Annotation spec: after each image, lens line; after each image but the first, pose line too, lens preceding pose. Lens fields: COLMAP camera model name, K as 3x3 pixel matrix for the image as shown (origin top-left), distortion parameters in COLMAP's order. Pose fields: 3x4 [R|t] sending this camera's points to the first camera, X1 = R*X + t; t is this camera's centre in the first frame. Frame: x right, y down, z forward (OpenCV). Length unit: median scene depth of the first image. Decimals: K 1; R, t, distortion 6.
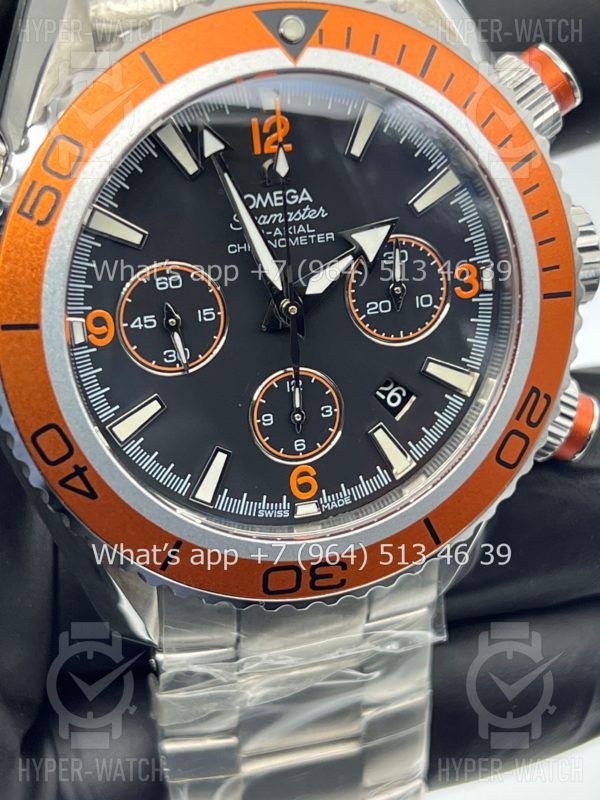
lens RADIAL K [[1892.7, 0, 300.0], [0, 1892.7, 400.0], [0, 0, 1]] dist [0.228838, -0.873717]
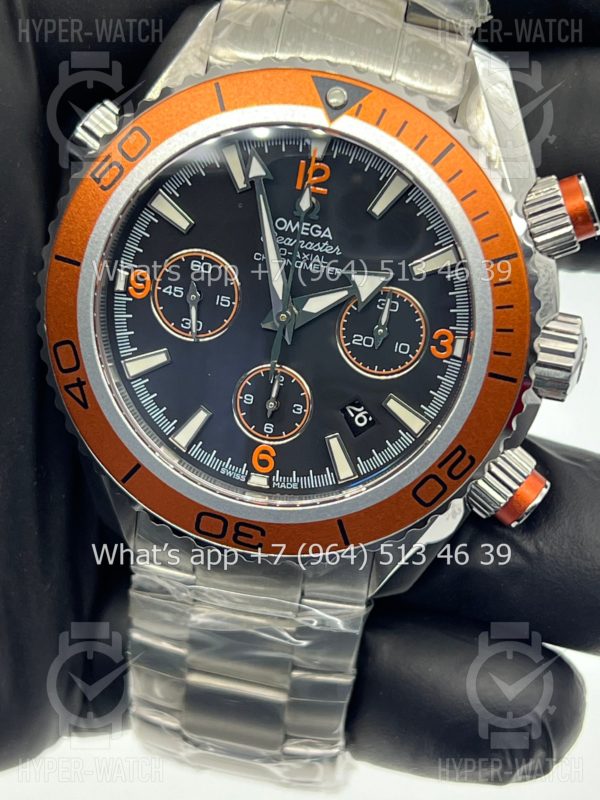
lens RADIAL K [[1892.7, 0, 300.0], [0, 1892.7, 400.0], [0, 0, 1]] dist [0.228838, -0.873717]
pose [[0.883278, 0.314169, -0.348020, 0.441607], [-0.326641, 0.944846, 0.023927, -0.029446], [0.336343, 0.092543, 0.937182, -0.137964]]
